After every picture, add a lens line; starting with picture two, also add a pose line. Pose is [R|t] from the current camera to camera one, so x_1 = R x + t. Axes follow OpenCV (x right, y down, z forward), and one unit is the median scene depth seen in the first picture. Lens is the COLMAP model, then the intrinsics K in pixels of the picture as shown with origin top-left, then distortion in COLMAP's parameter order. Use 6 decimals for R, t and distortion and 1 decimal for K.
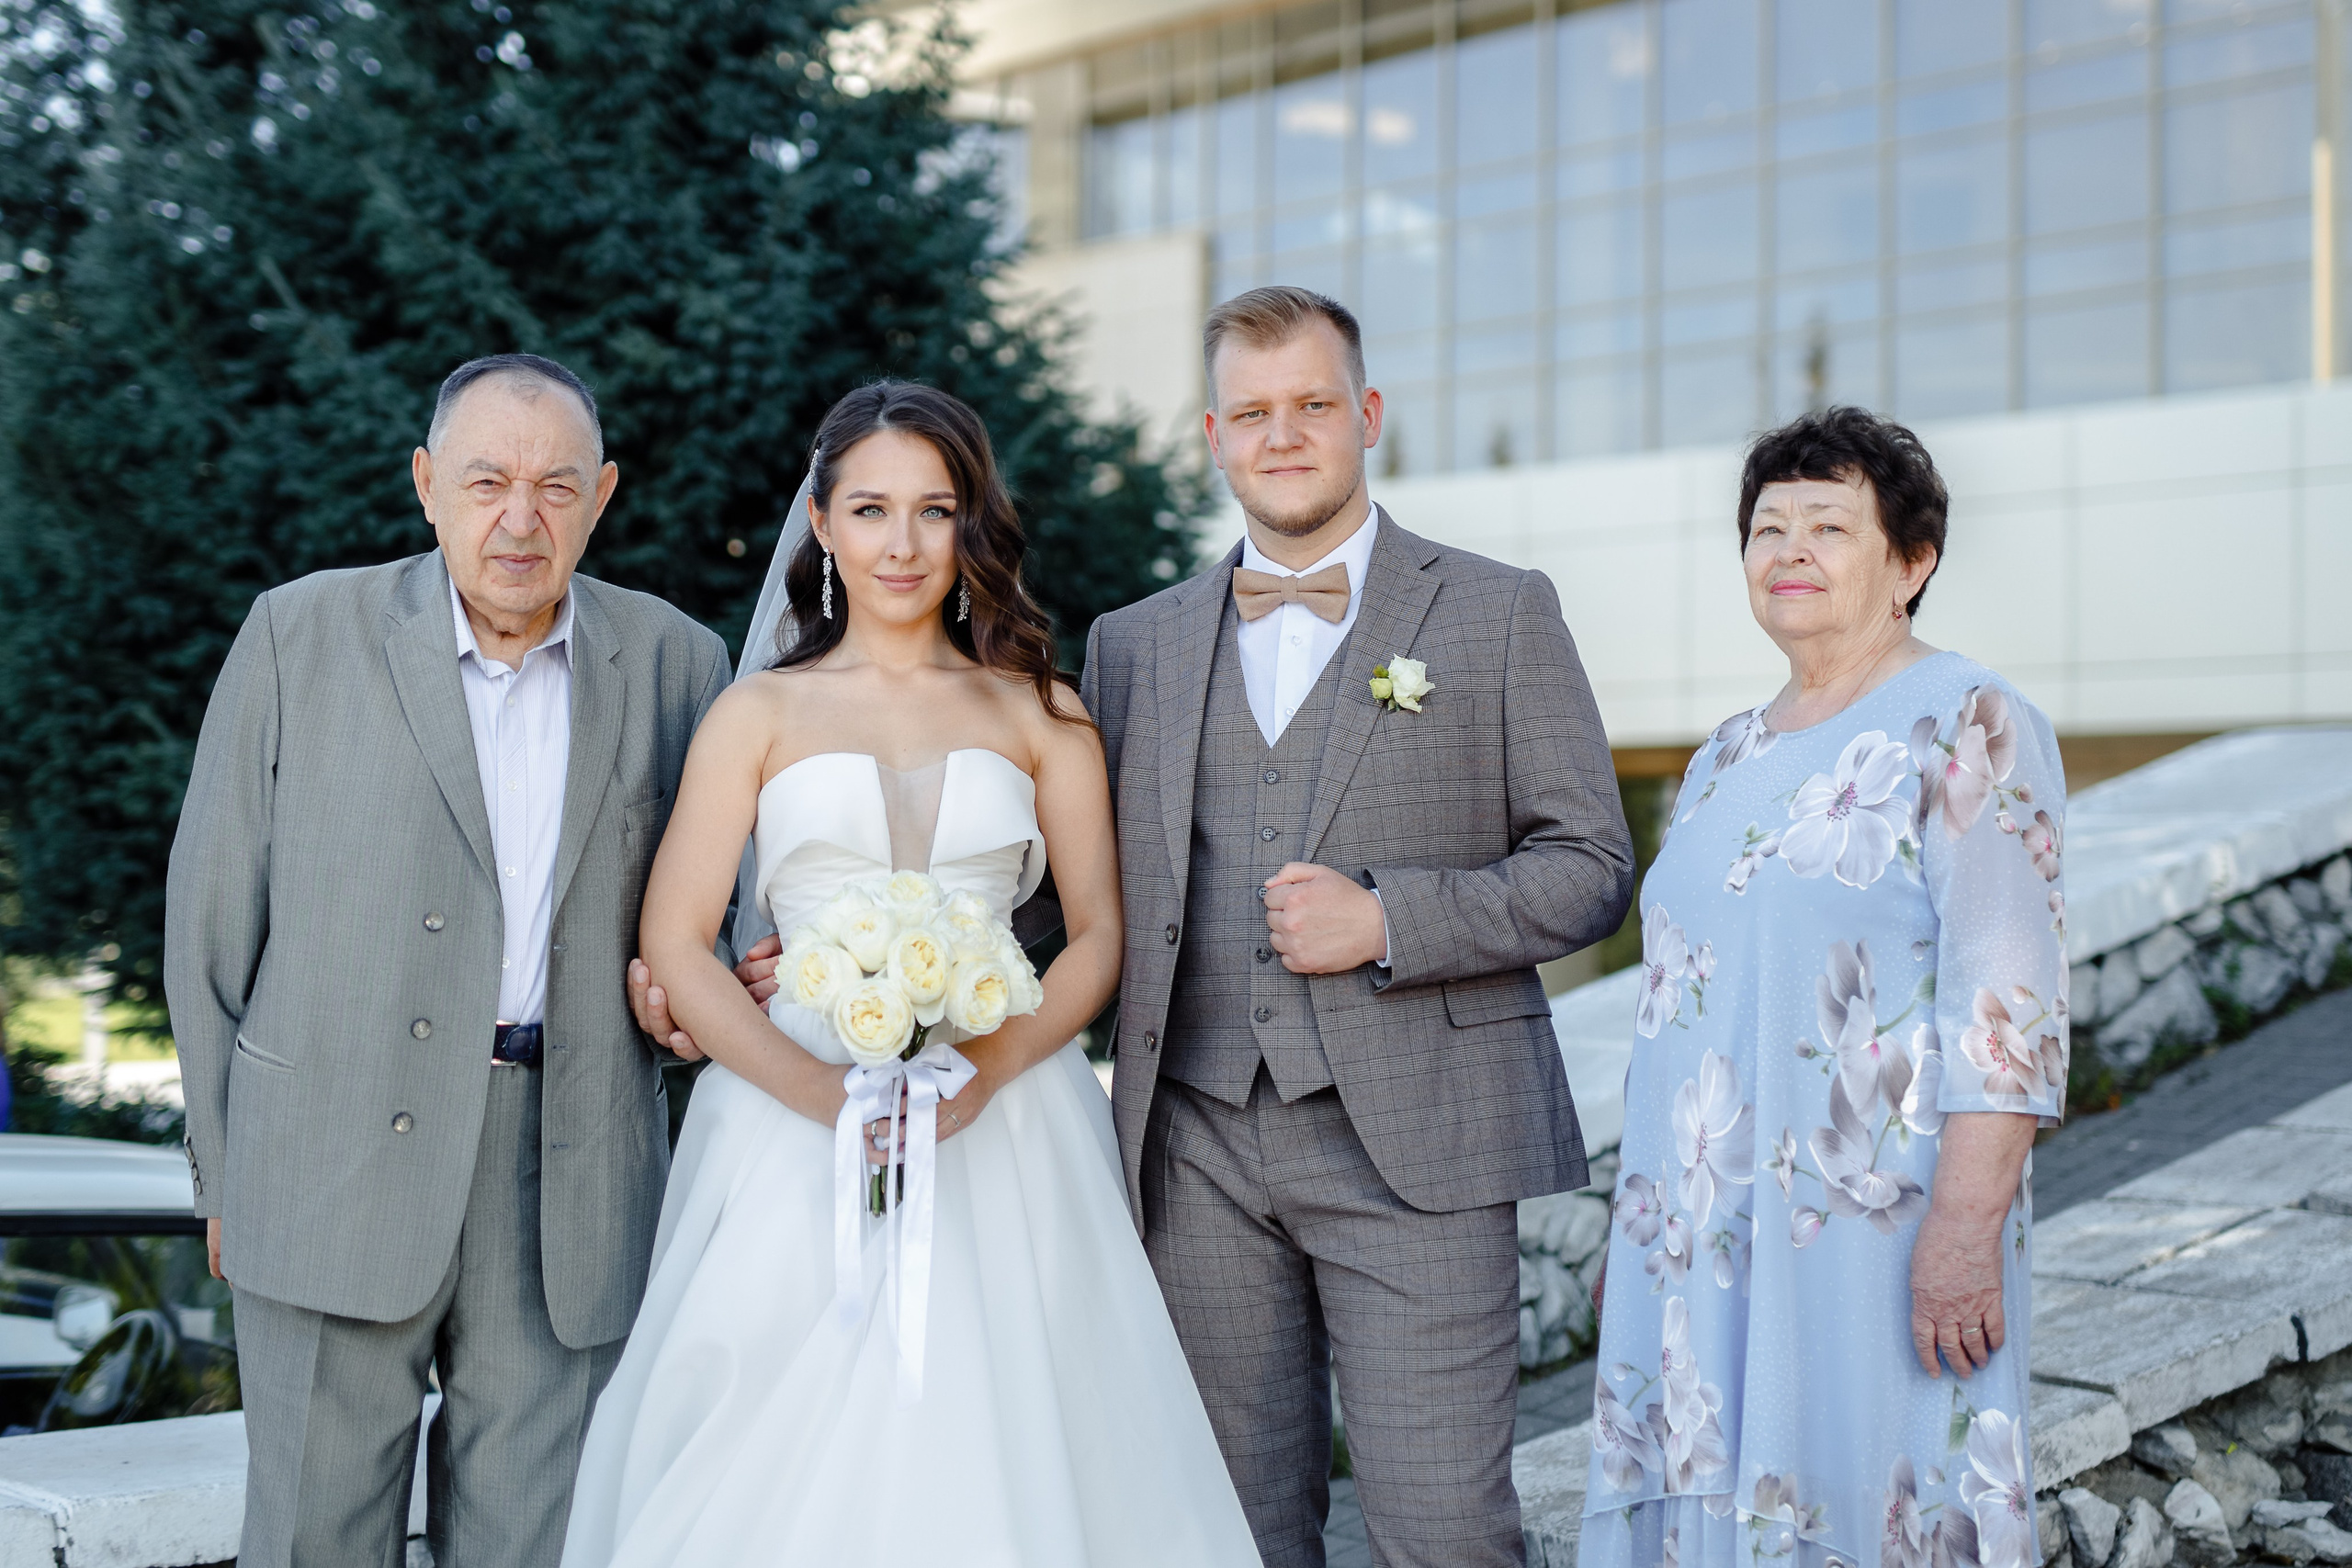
lens RADIAL K [[4085.2, 0, 1248.7], [0, 4085.2, 648.9], [0, 0, 1]] dist [-0.060617, 0.163887]
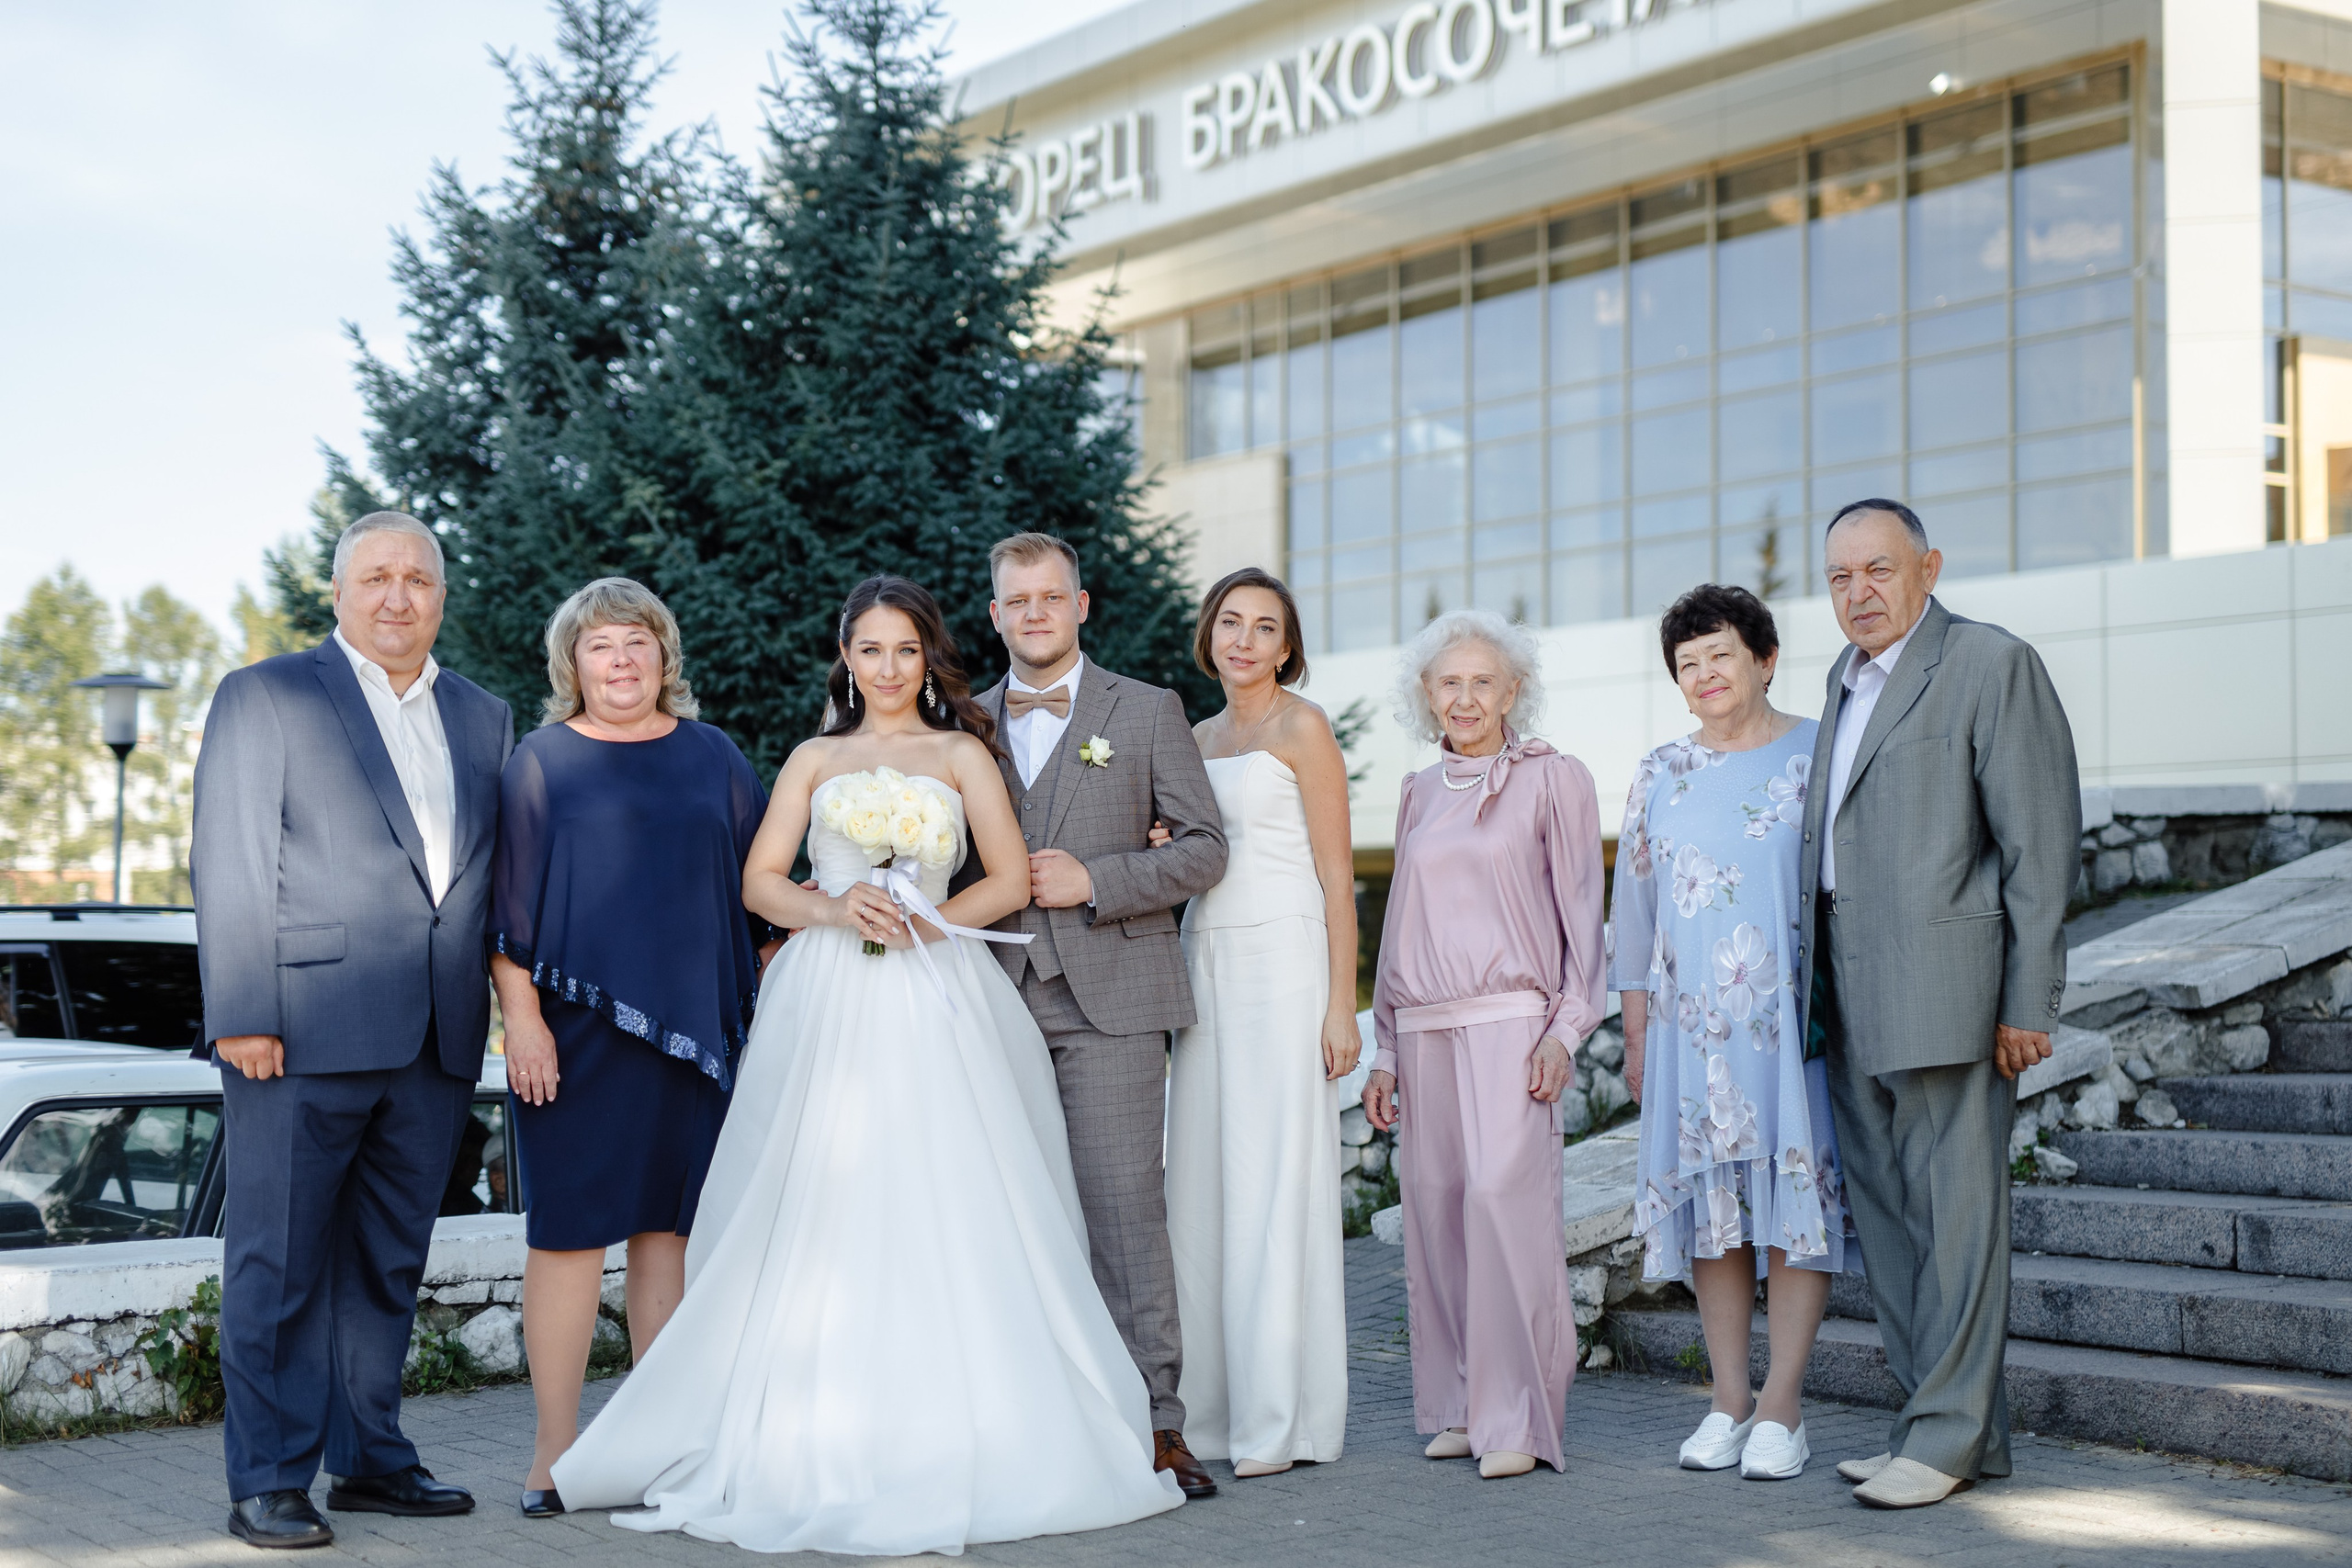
lens RADIAL K [[3396.4, 0, 1214.0], [0, 3396.4, 784.1], [0, 0, 1]] dist [-0.007867, -0.143035]
pose [[0.999412, -0.008969, -0.033079, 0.006347], [0.008984, 0.999960, 0.000303, 0.008531], [0.033075, -0.000600, 0.999453, -0.214642]]
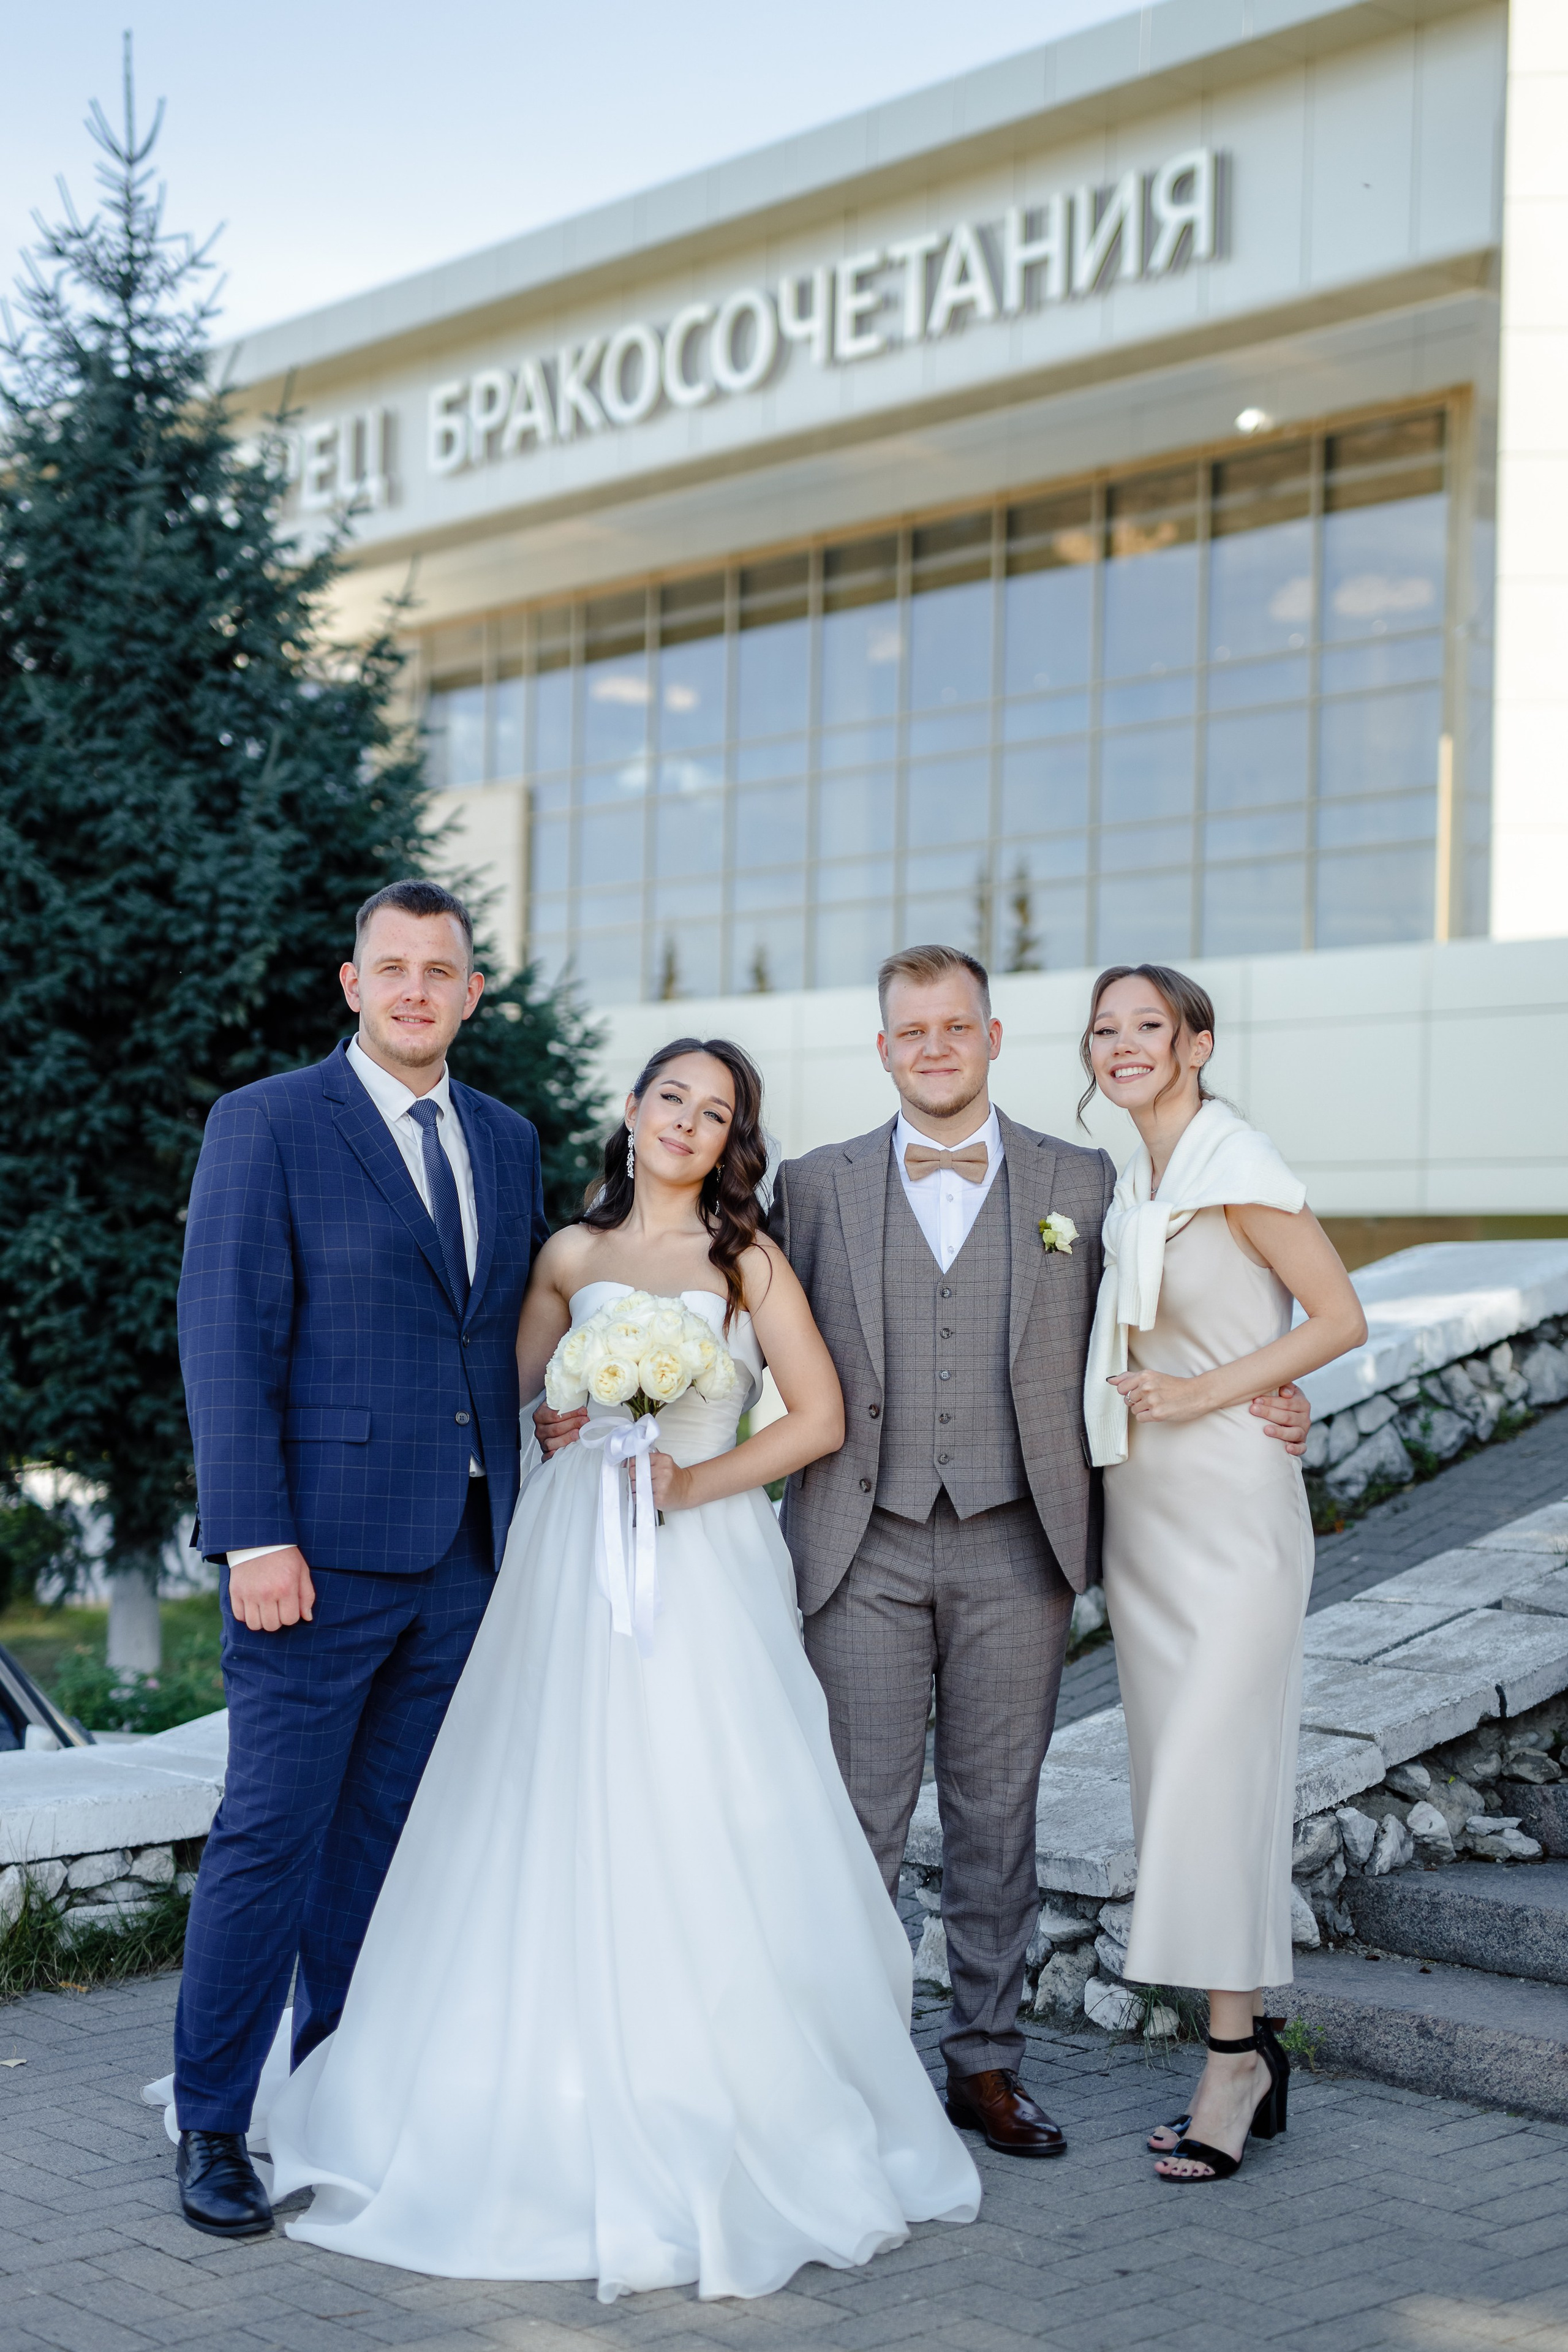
lens RADIAL K [[3450.7, 0, 864.9], [0, 3450.7, 1293.6], [0, 0, 1]] dist [-0.040200, 0.030258]
pose [[0.994830, 0.010428, 0.101022, -0.035690], [-0.015431, 0.998686, 0.048870, -0.011086], [-0.100379, -0.050176, 0.993683, -0.065608]]
